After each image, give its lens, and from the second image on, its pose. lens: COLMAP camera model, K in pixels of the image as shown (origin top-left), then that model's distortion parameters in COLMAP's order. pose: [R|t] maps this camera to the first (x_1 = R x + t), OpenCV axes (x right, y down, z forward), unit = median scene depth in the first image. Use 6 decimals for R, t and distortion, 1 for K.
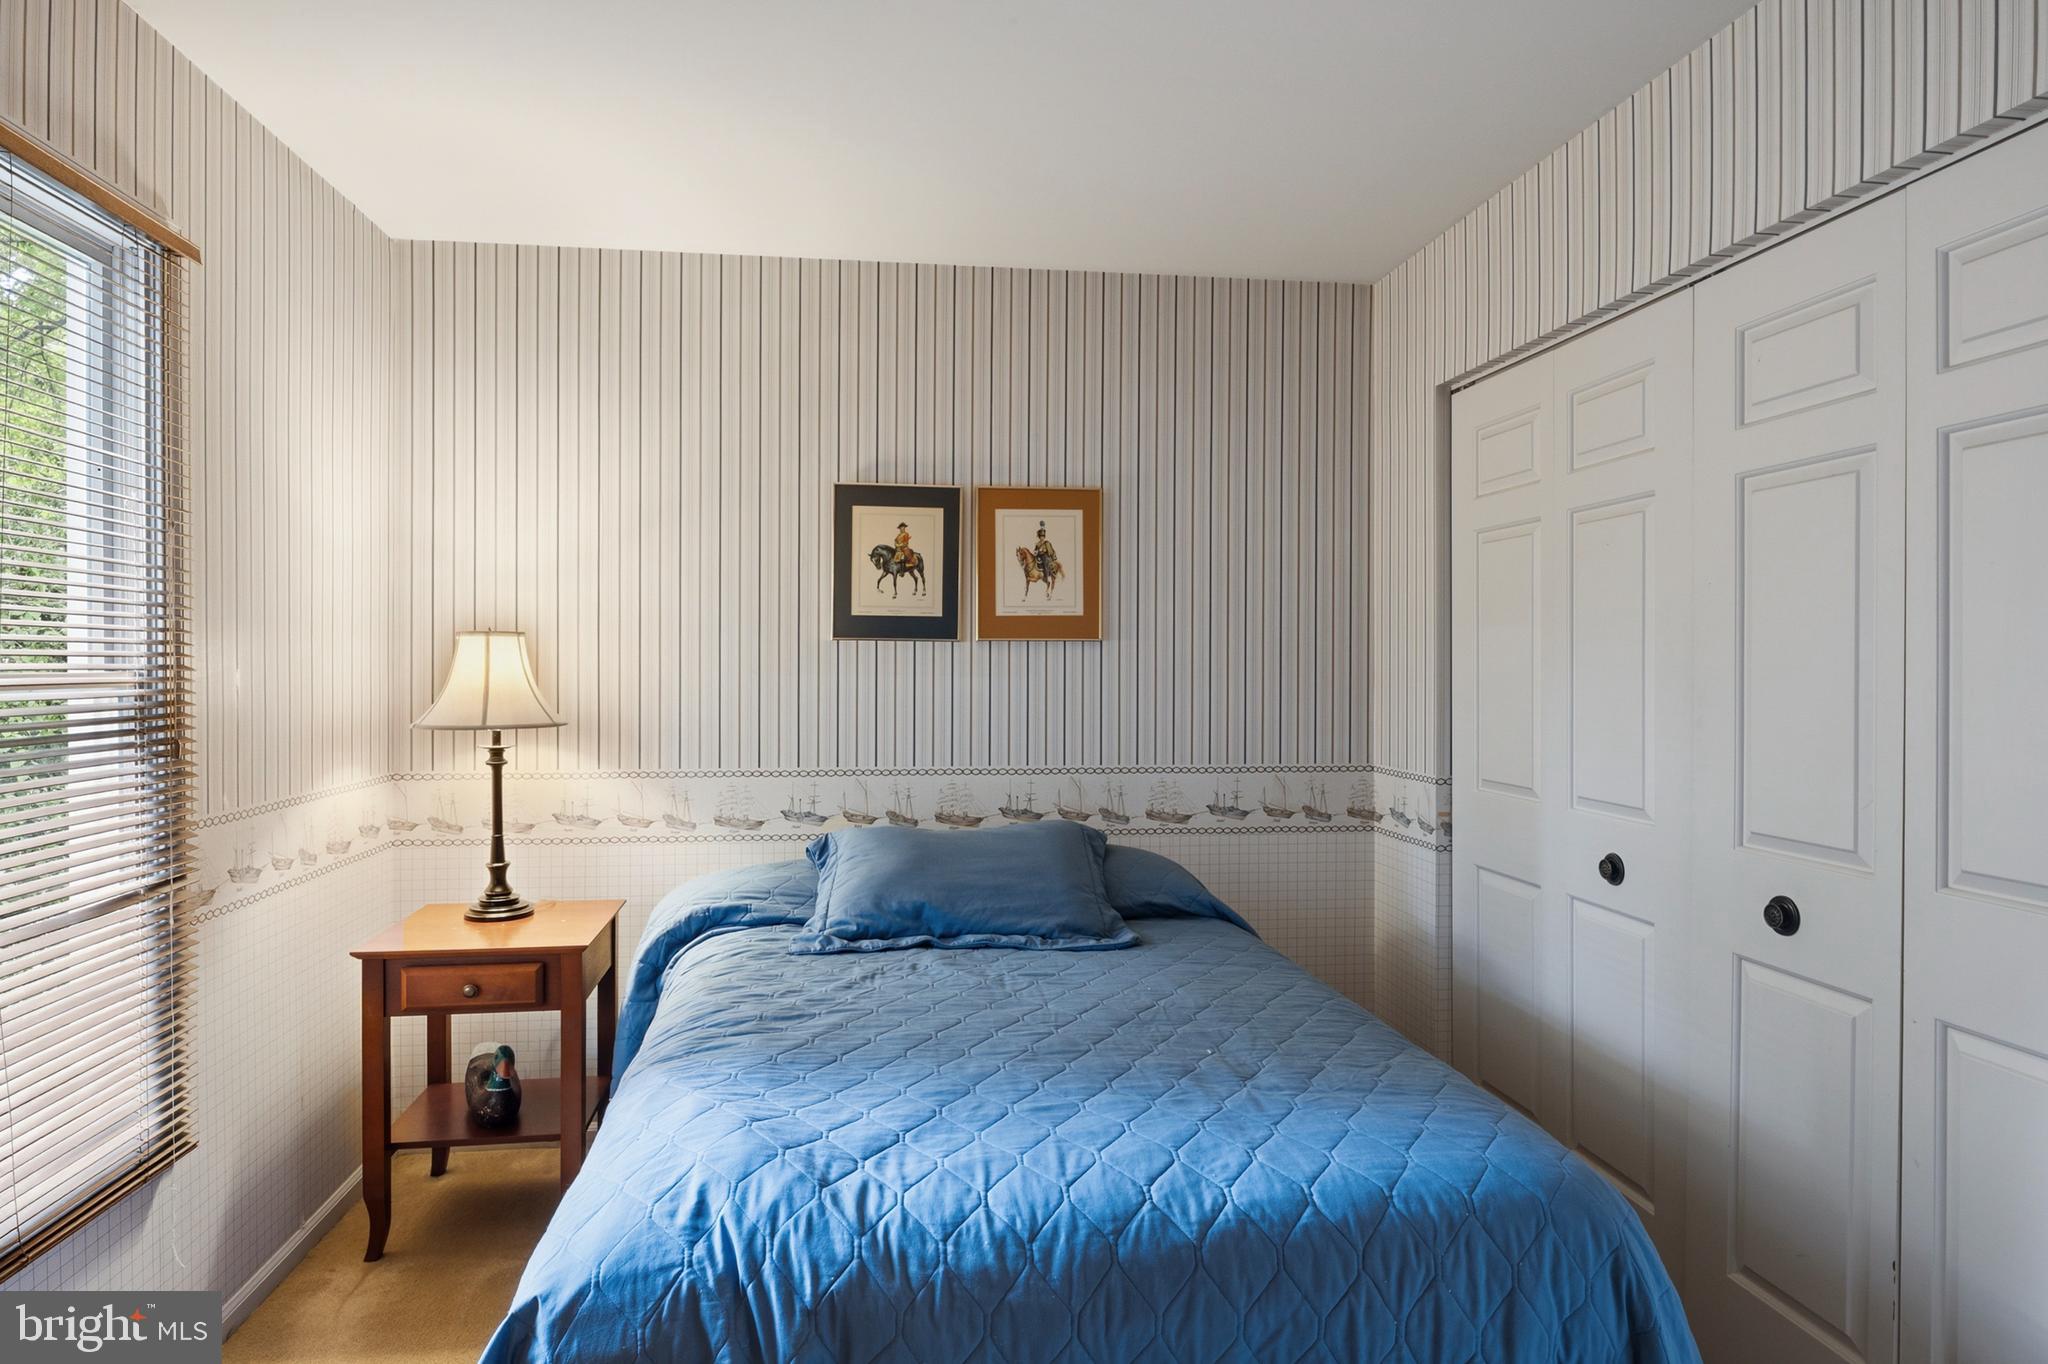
lens RADIAL K [[1158.9, 0, 1021.8], [0, 1158.9, 667.4], [0, 0, 1]] dist [-0.002956, -0.001021]
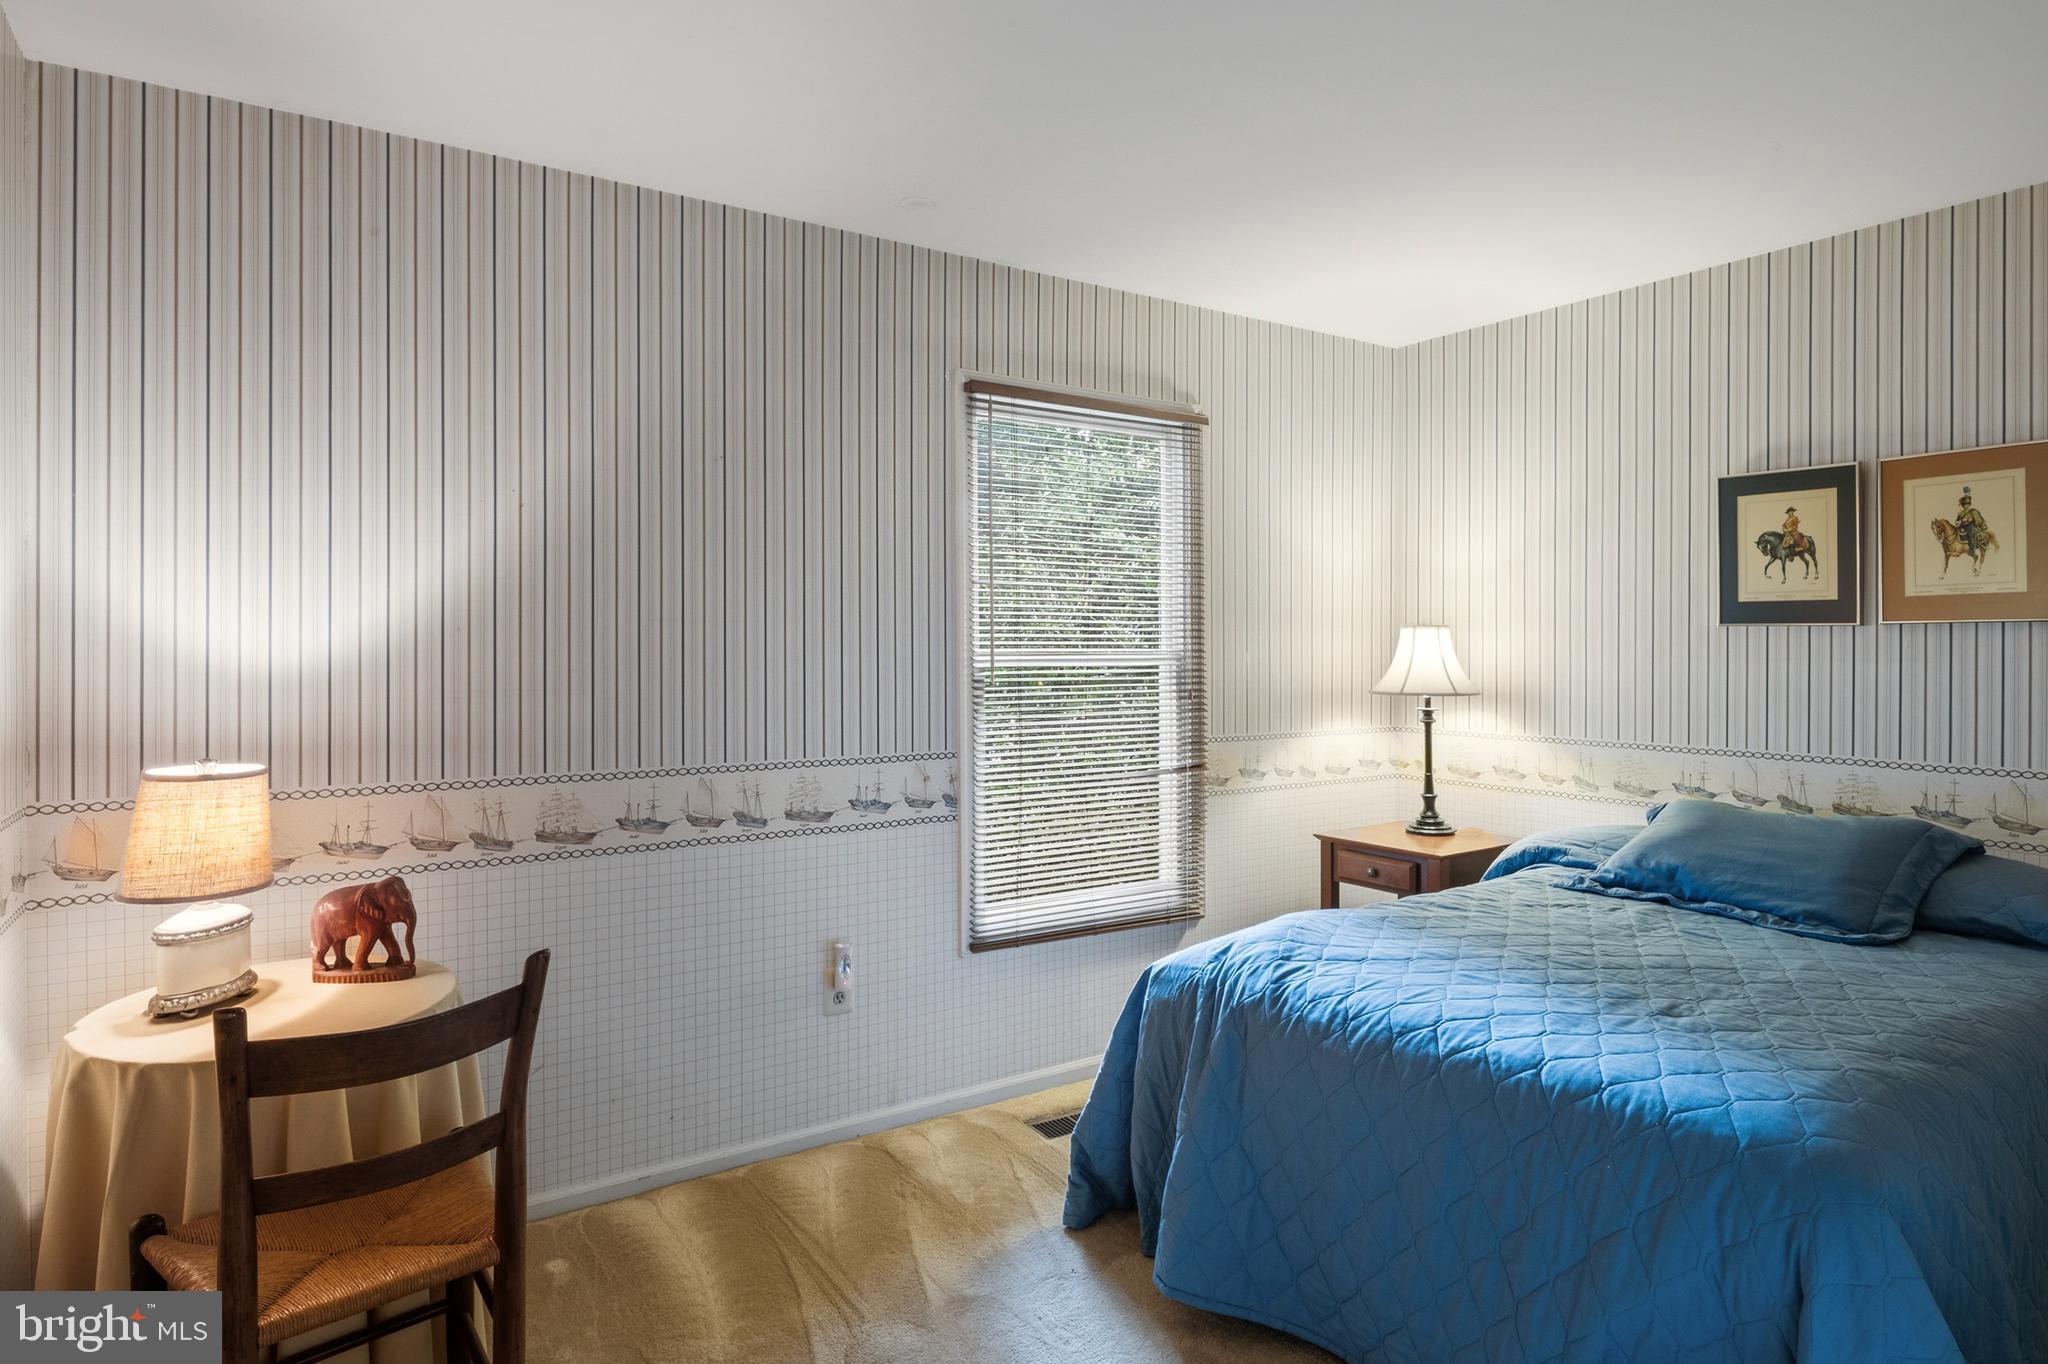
lens RADIAL K [[1174.7, 0, 1023.0], [0, 1174.7, 642.3], [0, 0, 1]] dist [-0.000247, -0.000290]
pose [[0.442880, -0.005001, -0.896567, 0.557169], [-0.002466, 0.999974, -0.006795, -0.000040], [0.896577, 0.005220, 0.442856, -0.044346]]
